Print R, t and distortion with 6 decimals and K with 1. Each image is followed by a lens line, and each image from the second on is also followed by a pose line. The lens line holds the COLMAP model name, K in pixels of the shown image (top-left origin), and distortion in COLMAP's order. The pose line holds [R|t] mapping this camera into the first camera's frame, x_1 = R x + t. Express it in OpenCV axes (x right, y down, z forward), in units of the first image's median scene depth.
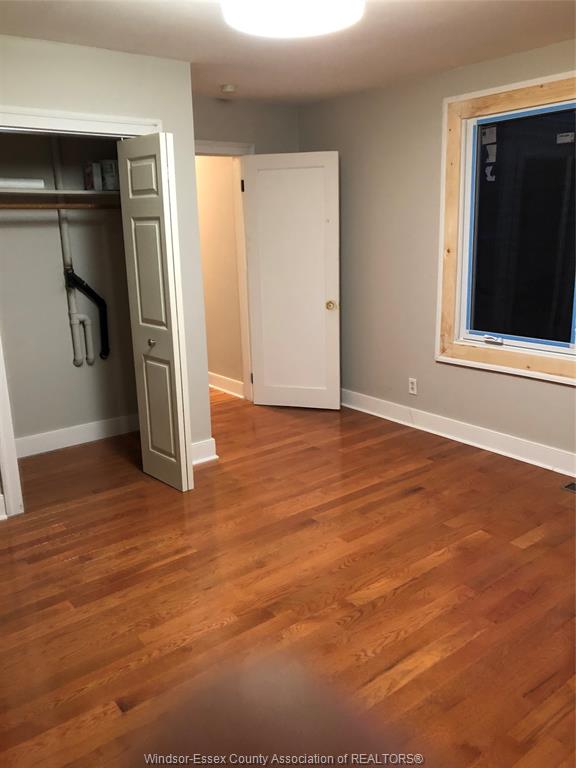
lens RADIAL K [[635.5, 0, 288.3], [0, 635.5, 383.5], [0, 0, 1]] dist [0.020883, -0.010519]
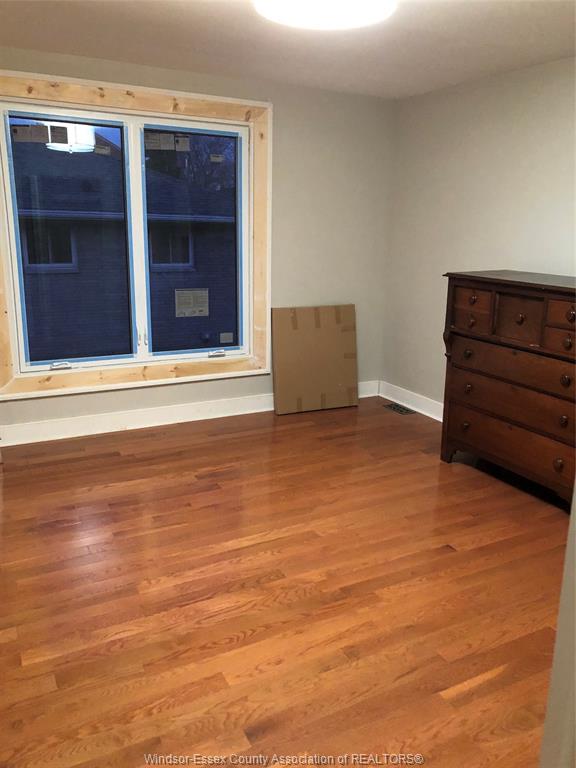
lens RADIAL K [[635.5, 0, 288.0], [0, 635.5, 383.6], [0, 0, 1]] dist [0.020883, -0.010519]
pose [[-0.983905, -0.043910, 0.173213, -0.099229], [0.044943, 0.877371, 0.477703, -0.415144], [-0.172948, 0.477799, -0.861276, 1.658463]]
